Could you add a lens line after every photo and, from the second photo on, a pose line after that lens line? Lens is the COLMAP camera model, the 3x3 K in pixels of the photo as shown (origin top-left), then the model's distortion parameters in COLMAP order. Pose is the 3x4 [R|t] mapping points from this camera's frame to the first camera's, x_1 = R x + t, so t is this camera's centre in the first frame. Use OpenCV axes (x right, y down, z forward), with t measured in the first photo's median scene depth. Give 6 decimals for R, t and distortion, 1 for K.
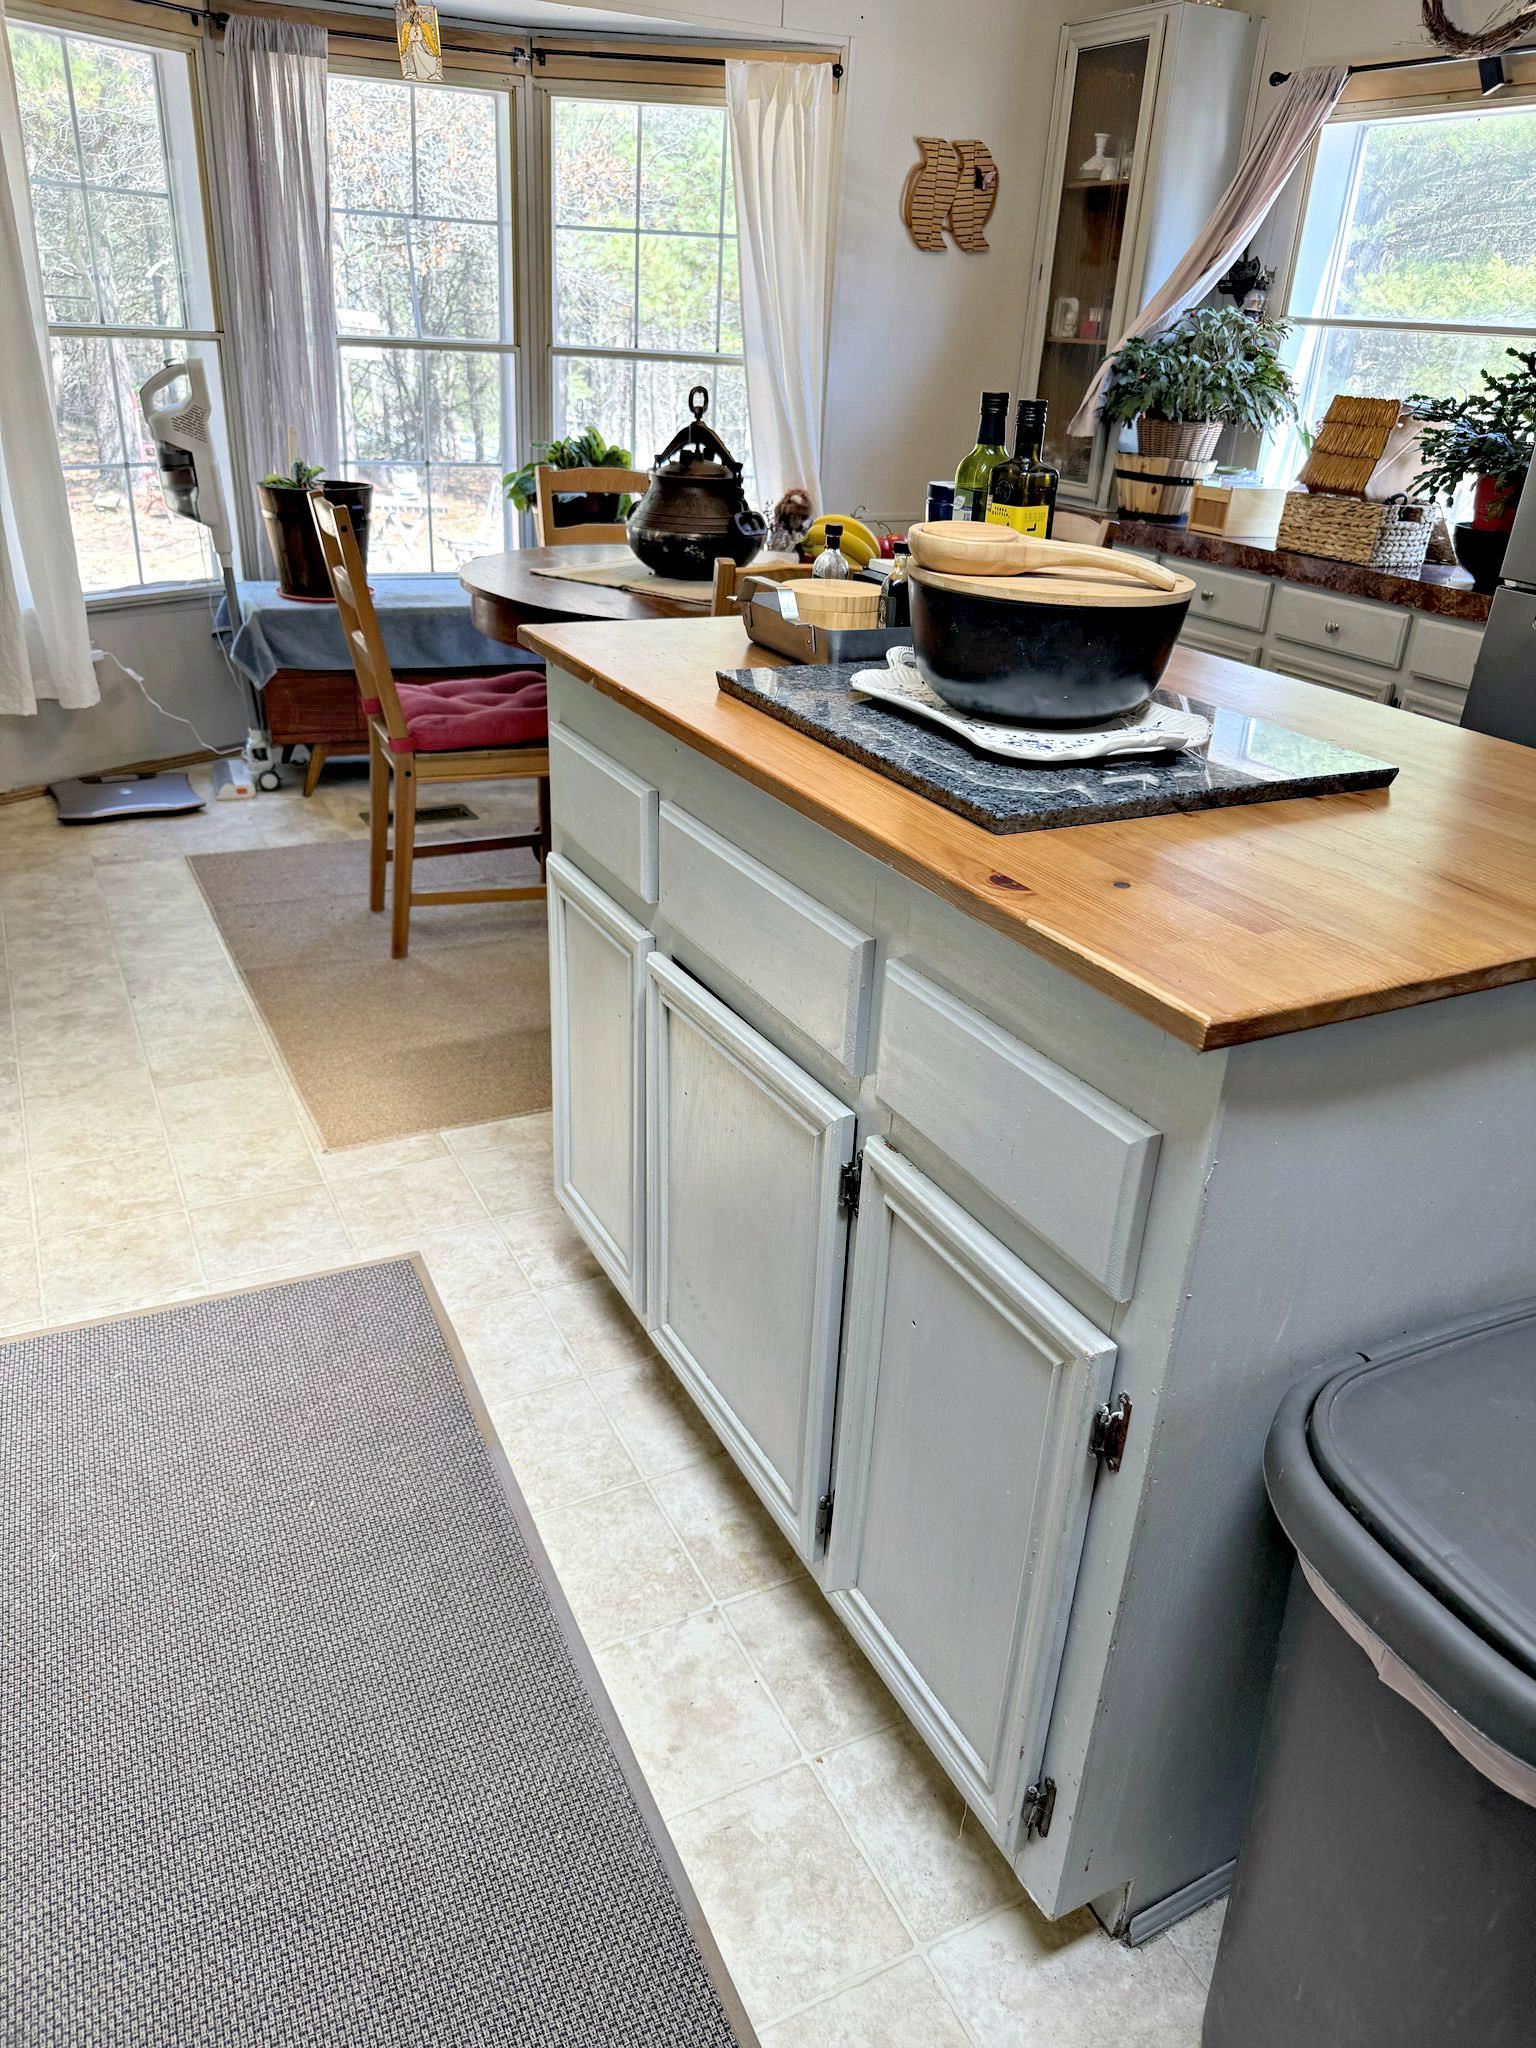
lens RADIAL K [[1485.1, 0, 751.1], [0, 1485.1, 1074.9], [0, 0, 1]] dist [-0.008786, -0.012270]
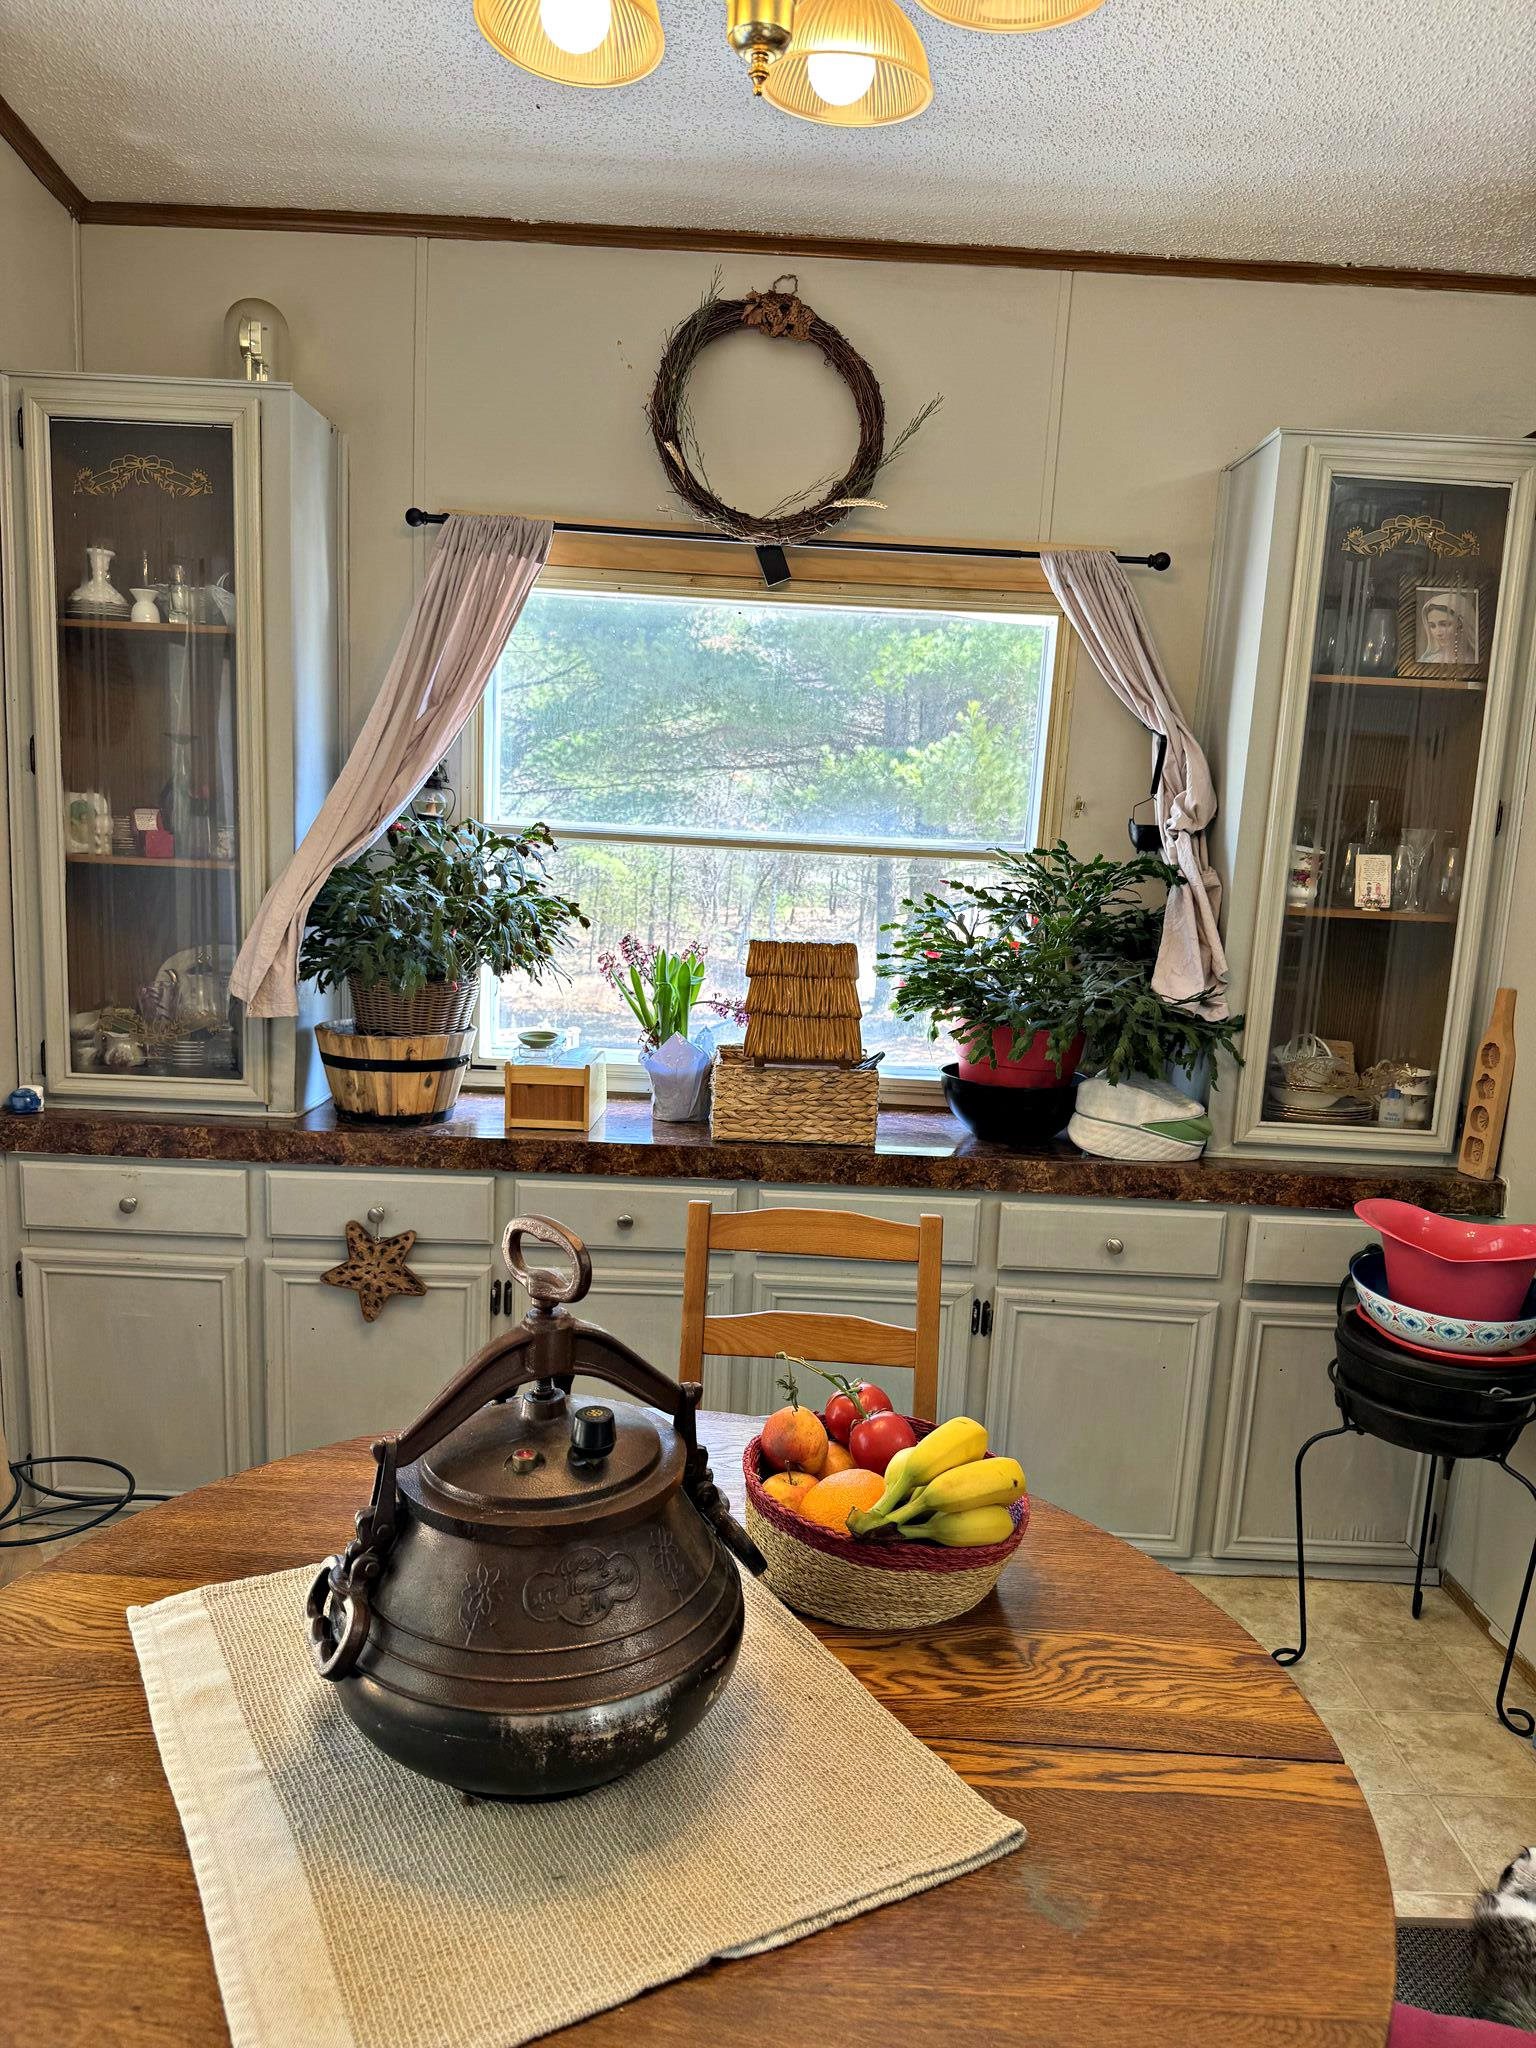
lens RADIAL K [[1442.1, 0, 779.2], [0, 1442.1, 1029.8], [0, 0, 1]] dist [0.125953, -0.202080]
pose [[0.436611, -0.175171, 0.882432, -0.229028], [0.384443, 0.923122, -0.006967, -0.371456], [-0.813372, 0.342287, 0.470389, 0.600494]]
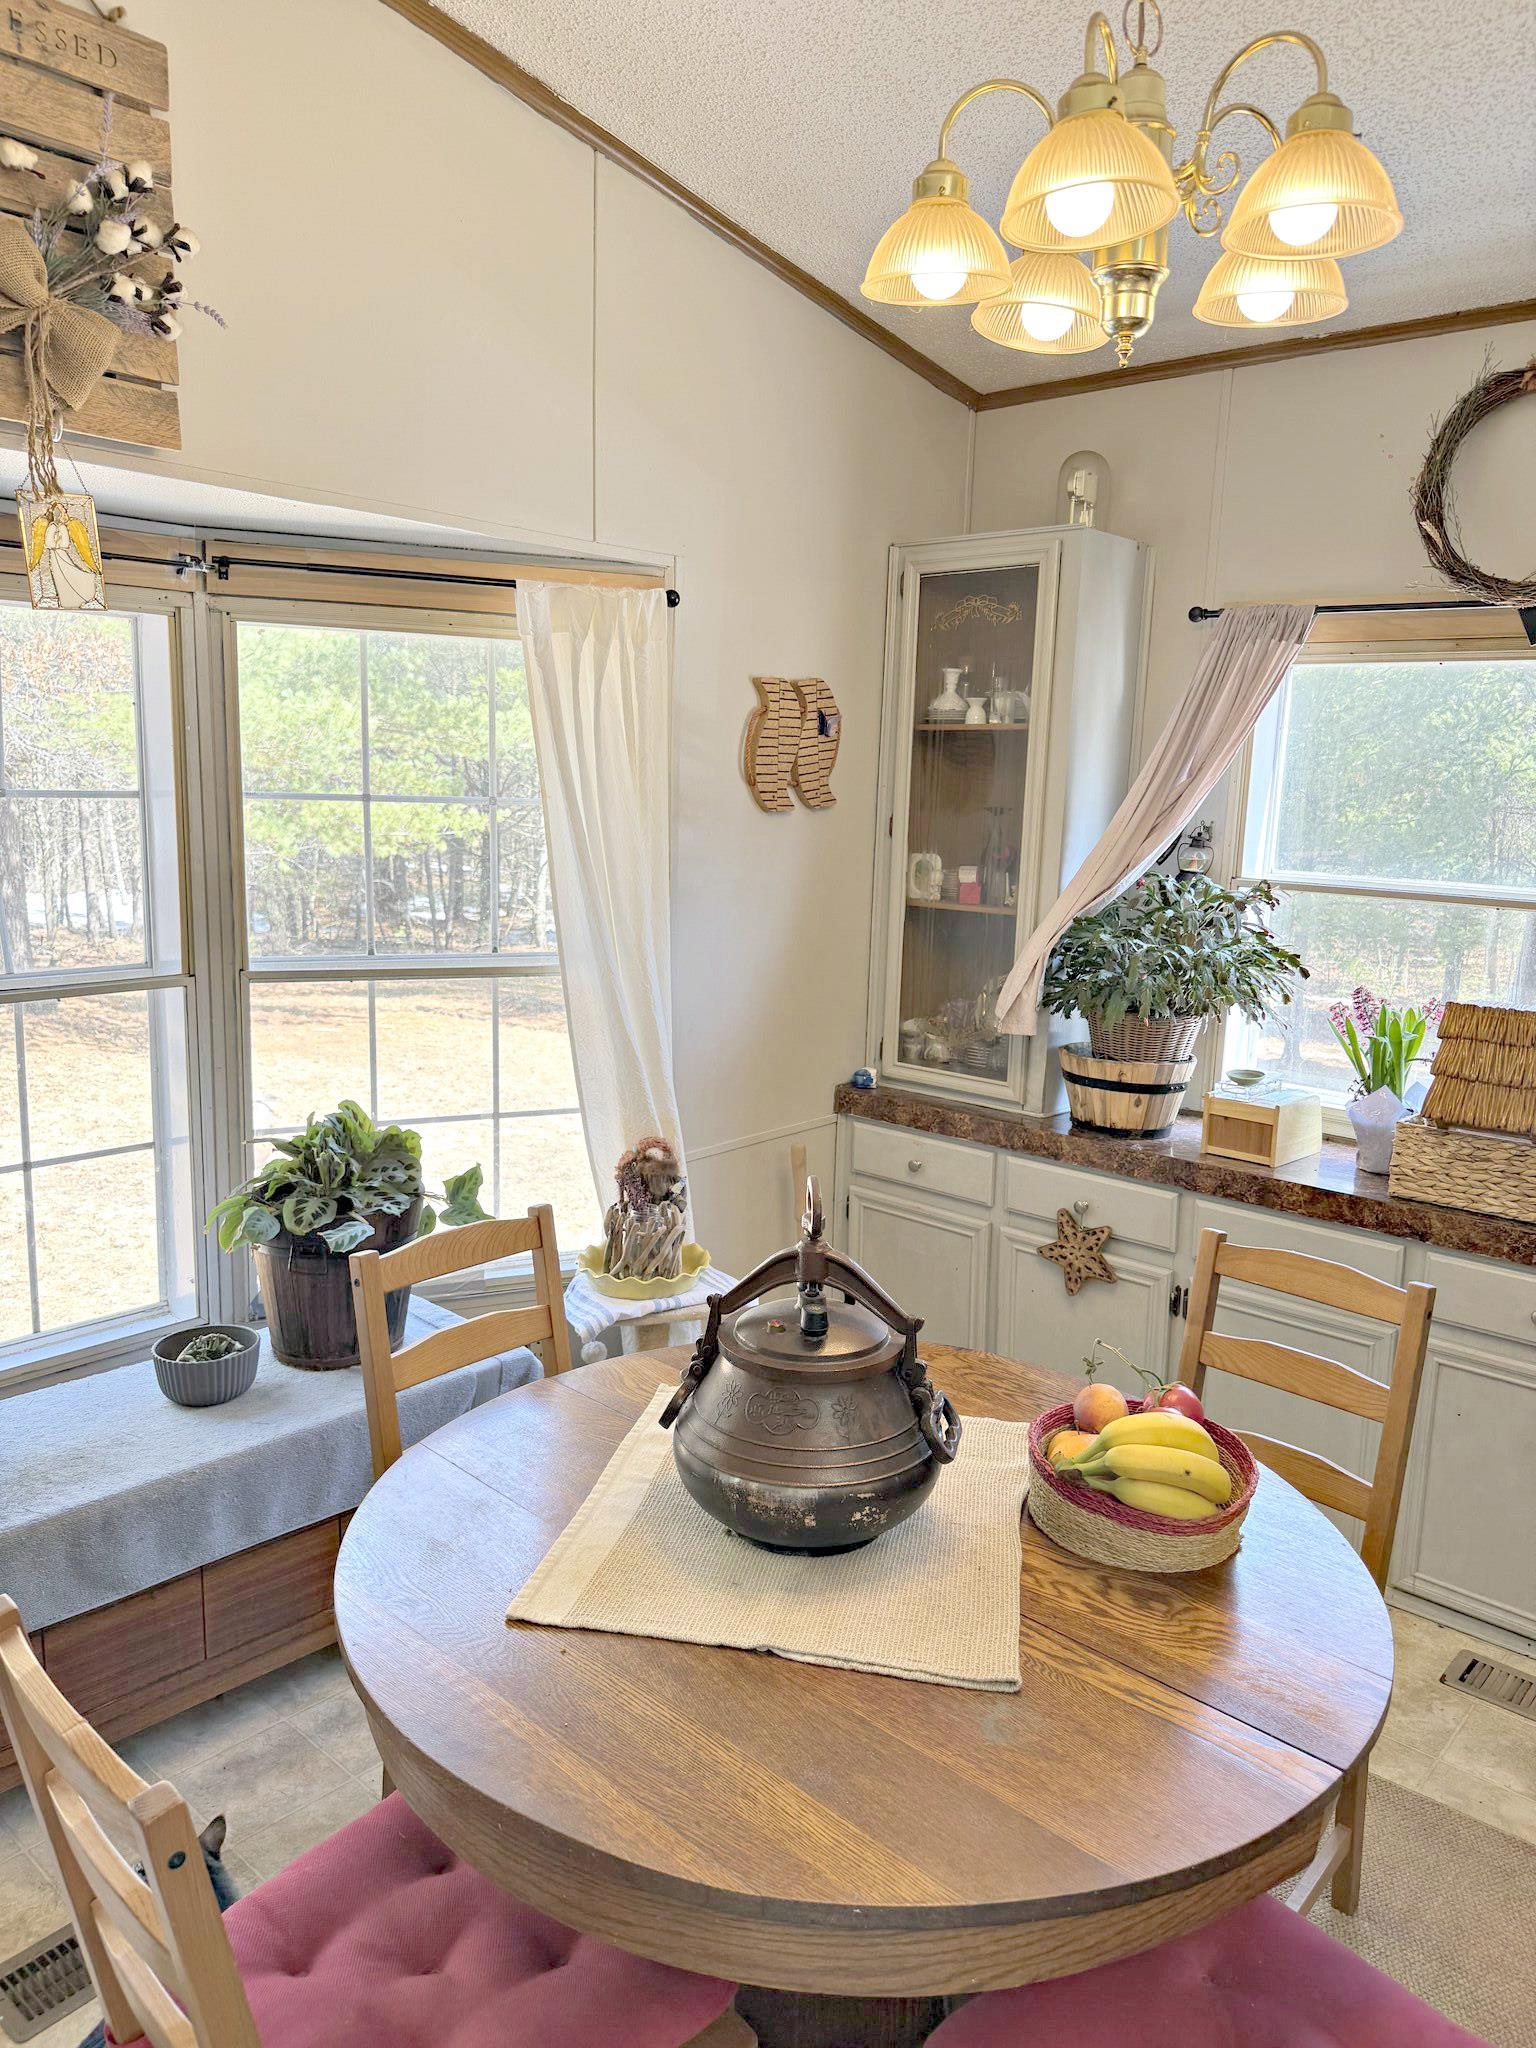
lens RADIAL K [[1442.1, 0, 779.2], [0, 1442.1, 1029.8], [0, 0, 1]] dist [0.125953, -0.202080]
pose [[0.921215, -0.093149, 0.377739, -0.179935], [0.191959, 0.953330, -0.233055, -0.308823], [-0.338400, 0.287204, 0.896102, 0.412174]]
